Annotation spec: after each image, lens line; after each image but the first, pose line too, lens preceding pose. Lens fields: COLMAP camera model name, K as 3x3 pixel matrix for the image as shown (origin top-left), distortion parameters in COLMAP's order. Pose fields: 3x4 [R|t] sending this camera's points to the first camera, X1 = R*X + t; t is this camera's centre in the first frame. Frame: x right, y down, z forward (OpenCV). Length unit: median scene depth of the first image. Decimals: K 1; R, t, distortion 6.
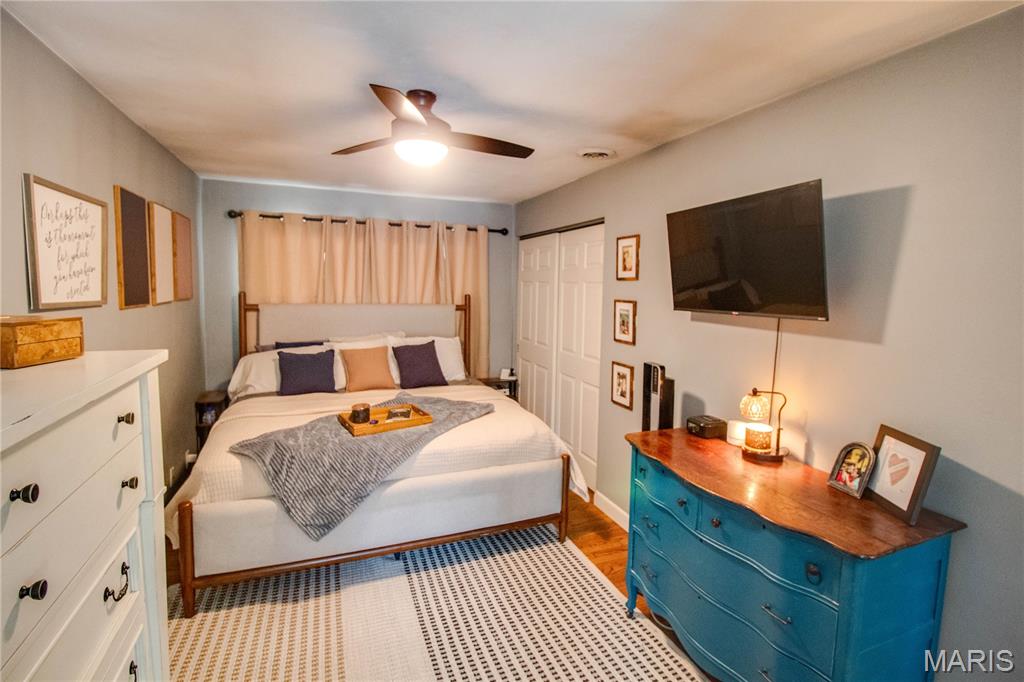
lens RADIAL K [[503.1, 0, 513.5], [0, 503.1, 336.3], [0, 0, 1]] dist [-0.010199, -0.001490]
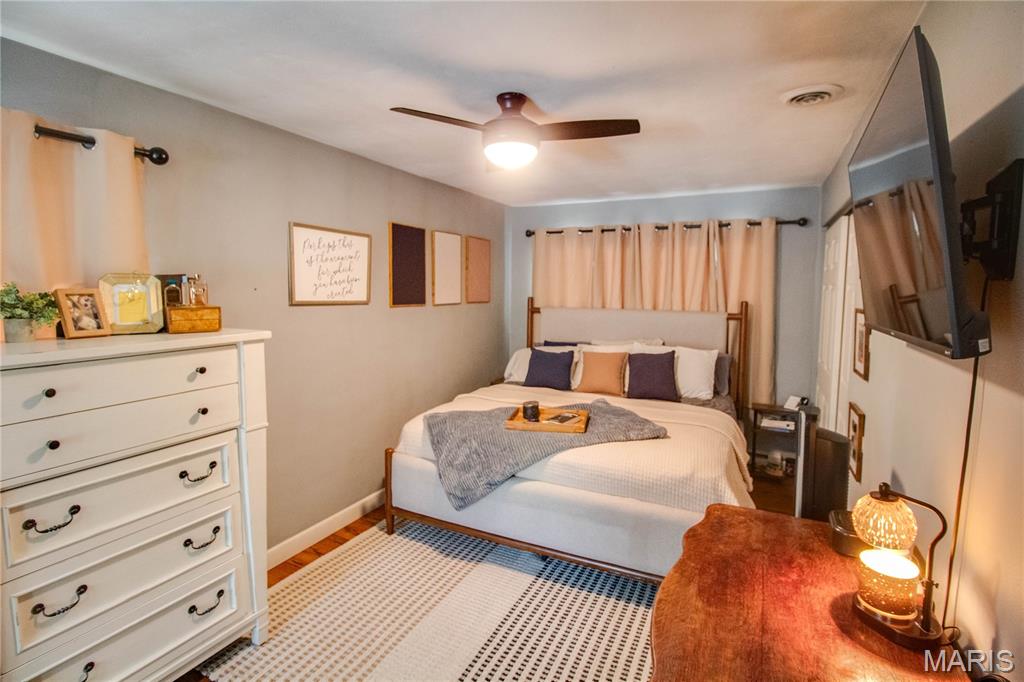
lens RADIAL K [[480.4, 0, 512.7], [0, 480.4, 334.4], [0, 0, 1]] dist [-0.011207, -0.001591]
pose [[0.665263, 0.059367, -0.744245, 0.410095], [-0.073327, 0.997210, 0.014001, -0.017518], [0.742999, 0.045259, 0.667760, 0.283472]]
